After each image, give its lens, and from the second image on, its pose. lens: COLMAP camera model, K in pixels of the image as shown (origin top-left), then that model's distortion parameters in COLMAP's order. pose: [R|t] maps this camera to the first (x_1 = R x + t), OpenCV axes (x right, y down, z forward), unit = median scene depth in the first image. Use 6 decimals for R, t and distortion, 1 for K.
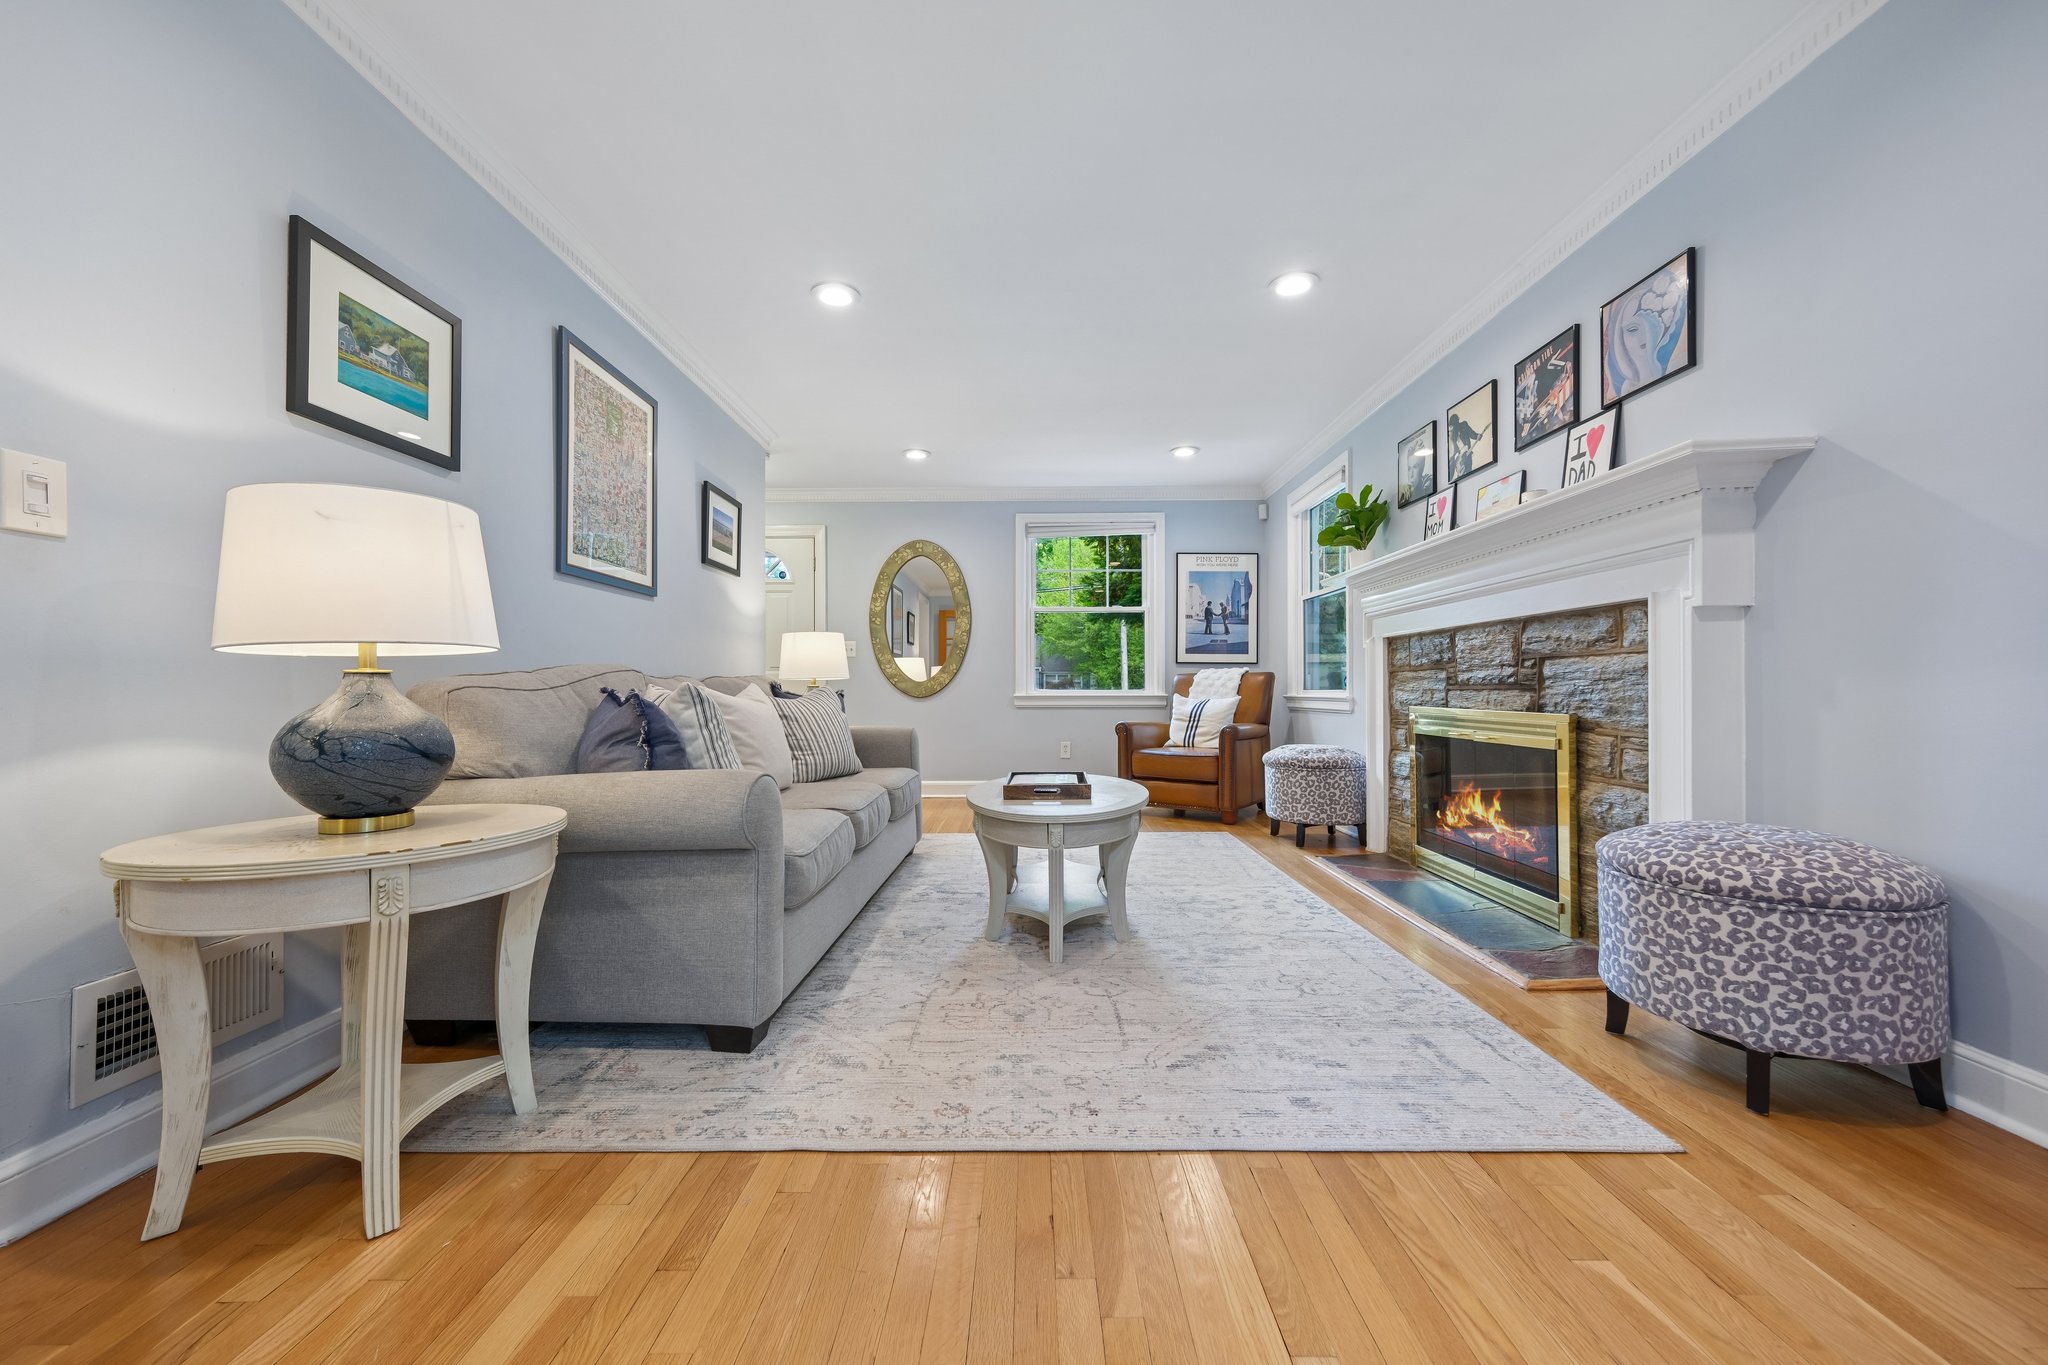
lens RADIAL K [[766.8, 0, 1024.0], [0, 766.8, 682.5], [0, 0, 1]] dist [0.000100, 0.000010]
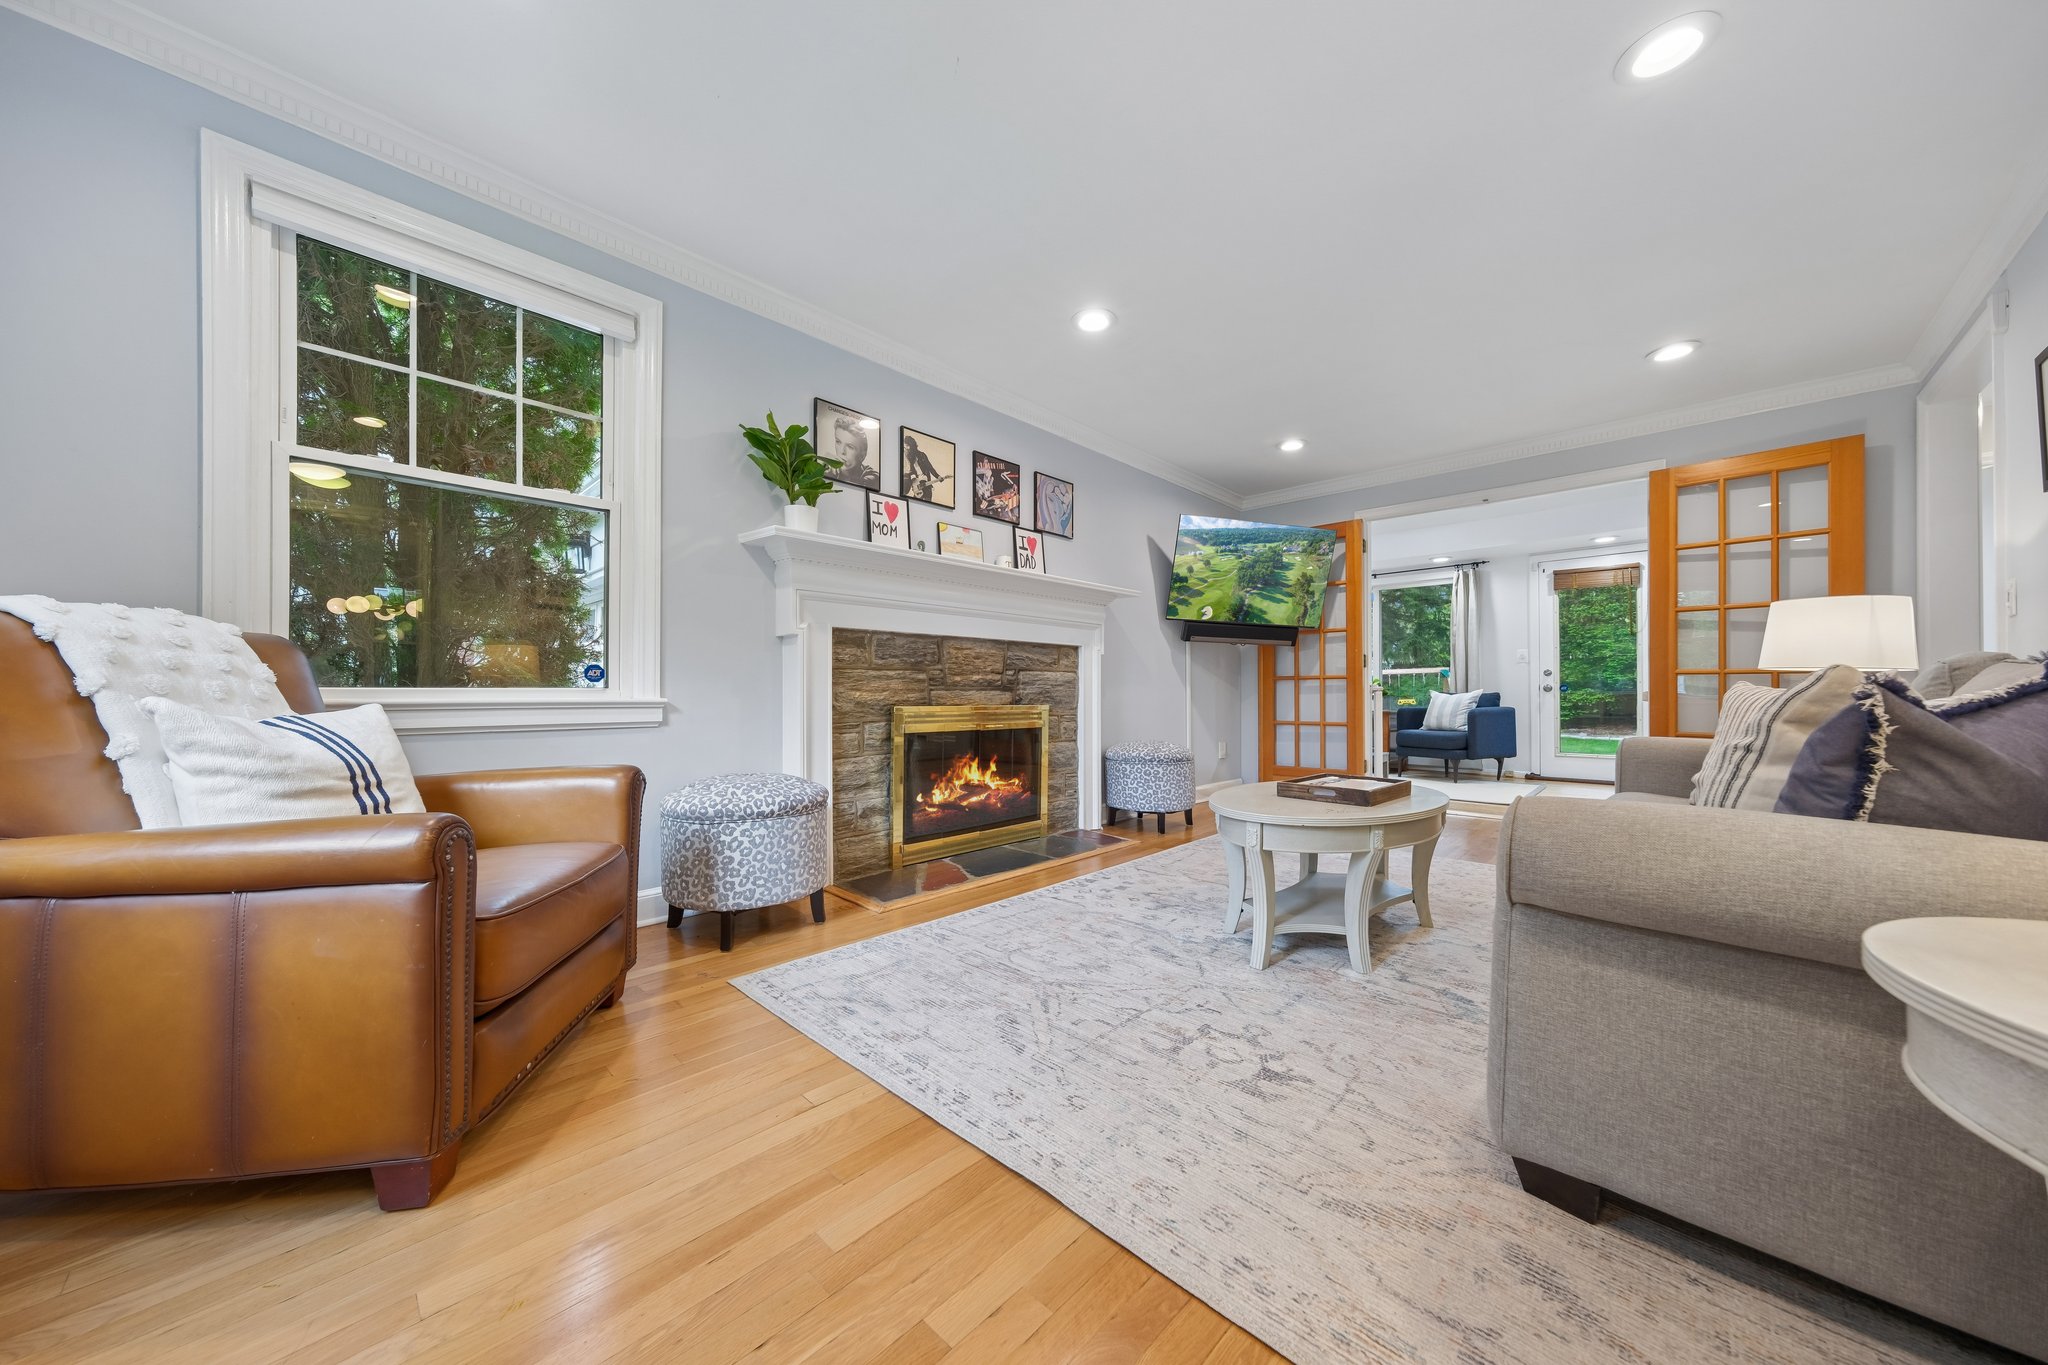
lens RADIAL K [[700.2, 0, 1011.0], [0, 700.2, 680.7], [0, 0, 1]] dist [-0.000974, 0.000031]
pose [[-0.721040, 0.003398, 0.692886, -0.272394], [-0.012616, 0.999758, -0.018032, 0.015218], [-0.692779, -0.021743, -0.720822, 1.909646]]
